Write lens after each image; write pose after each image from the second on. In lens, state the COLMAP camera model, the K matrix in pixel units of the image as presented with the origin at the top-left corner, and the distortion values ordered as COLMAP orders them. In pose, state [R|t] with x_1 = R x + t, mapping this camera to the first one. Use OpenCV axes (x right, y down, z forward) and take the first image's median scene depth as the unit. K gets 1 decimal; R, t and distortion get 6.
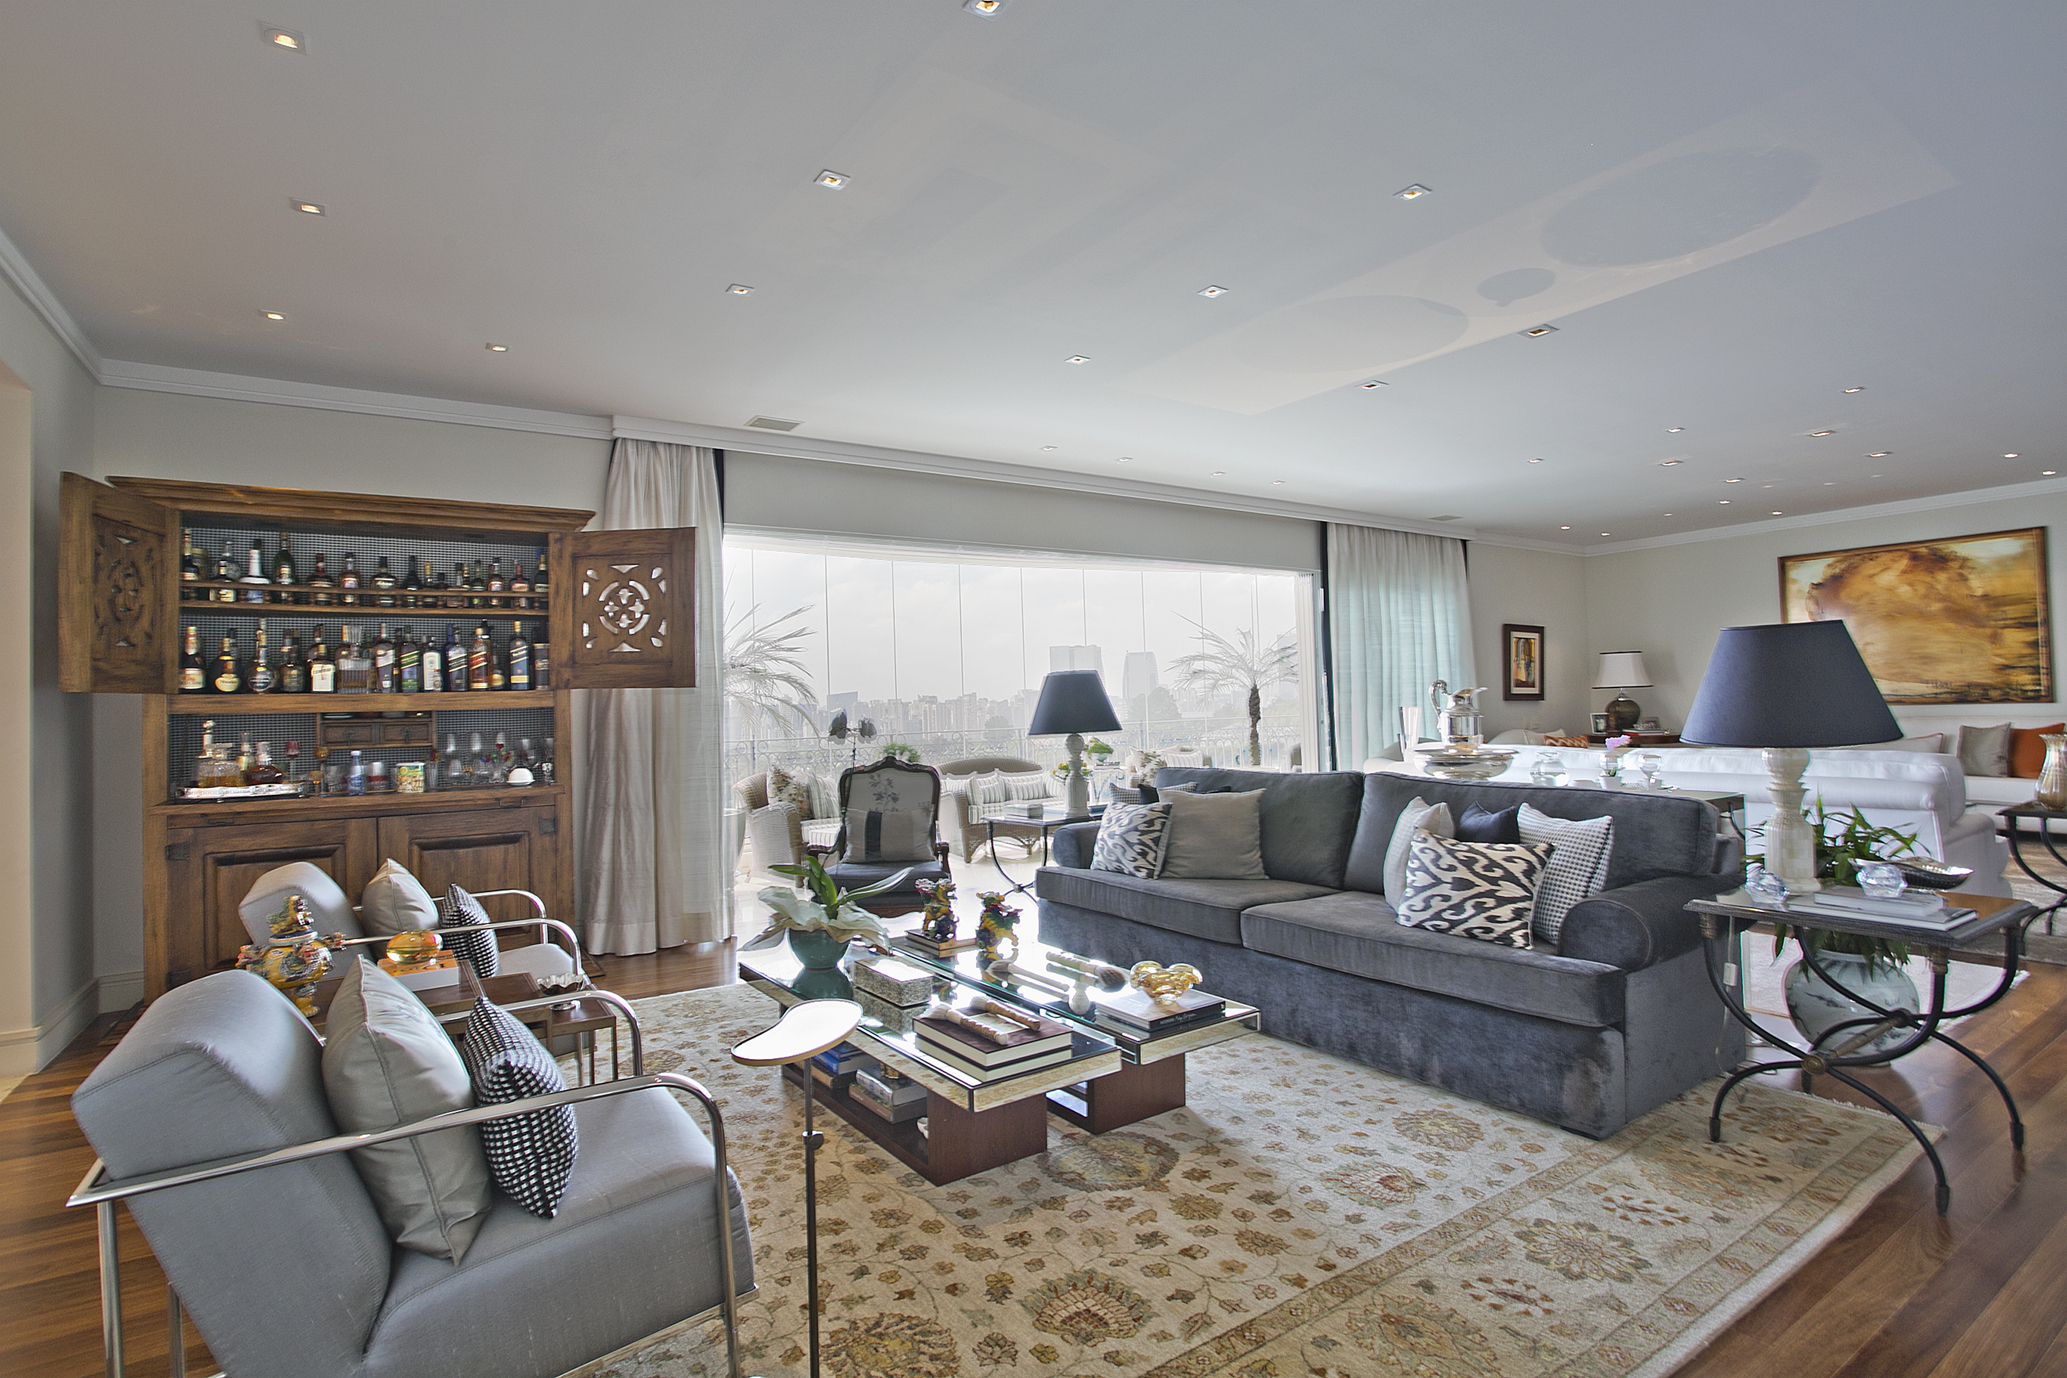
lens RADIAL K [[1039.5, 0, 1017.0], [0, 1039.5, 672.9], [0, 0, 1]] dist [-0.037647, 0.014785]
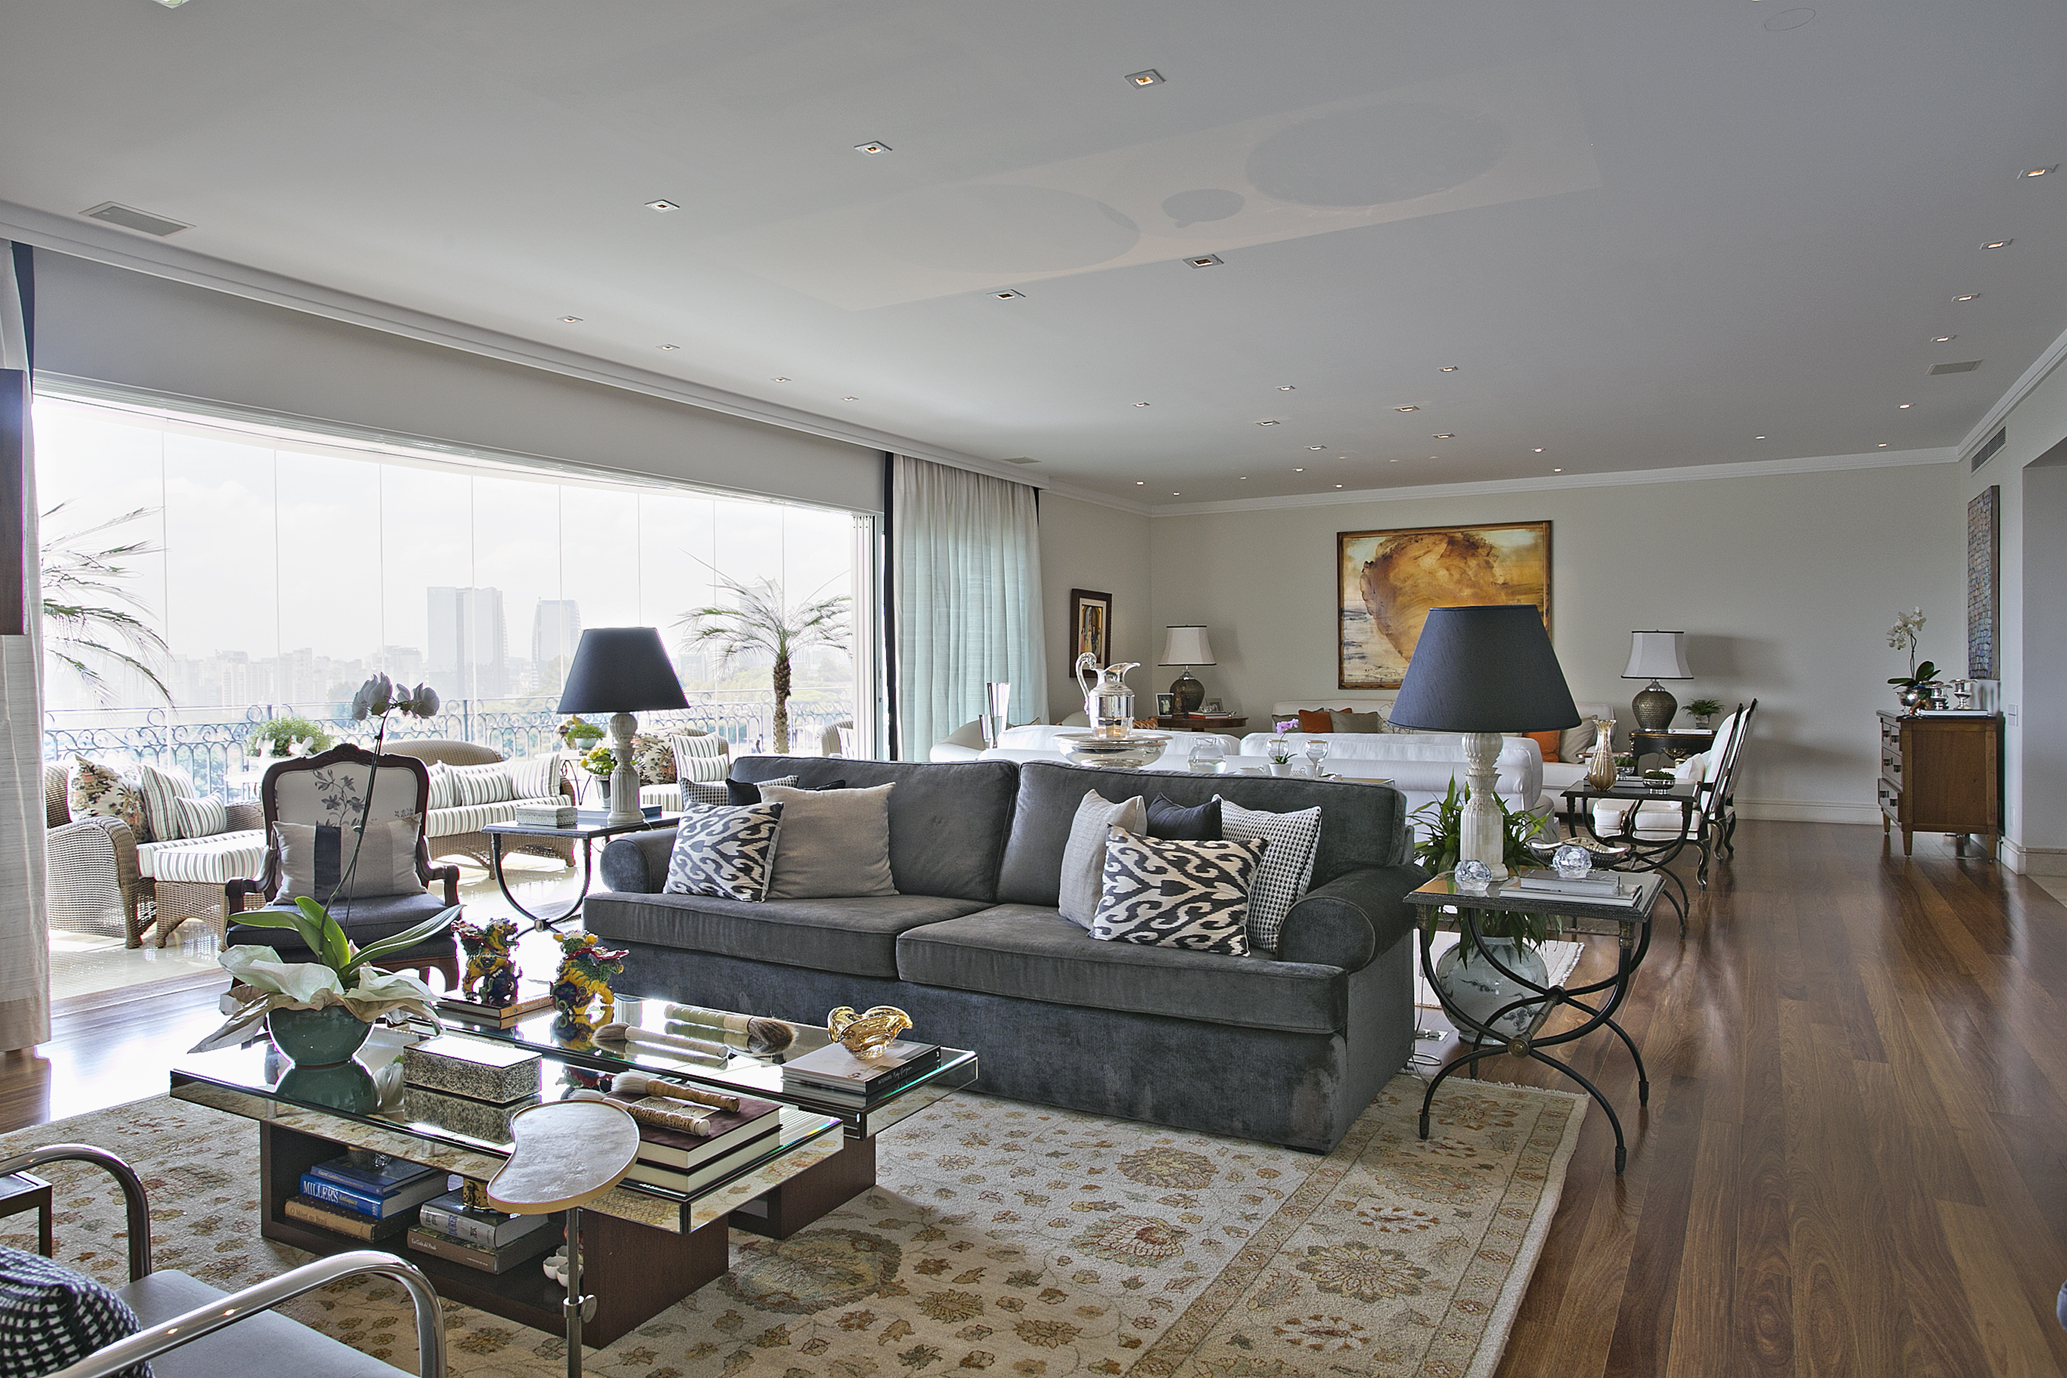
lens RADIAL K [[1324.7, 0, 1036.2], [0, 1324.7, 674.5], [0, 0, 1]] dist [-0.030667, 0.007856]
pose [[0.890354, 0.019083, 0.454868, -0.165464], [-0.033079, 0.999192, 0.022828, 0.001811], [-0.454065, -0.035372, 0.890266, 0.052005]]
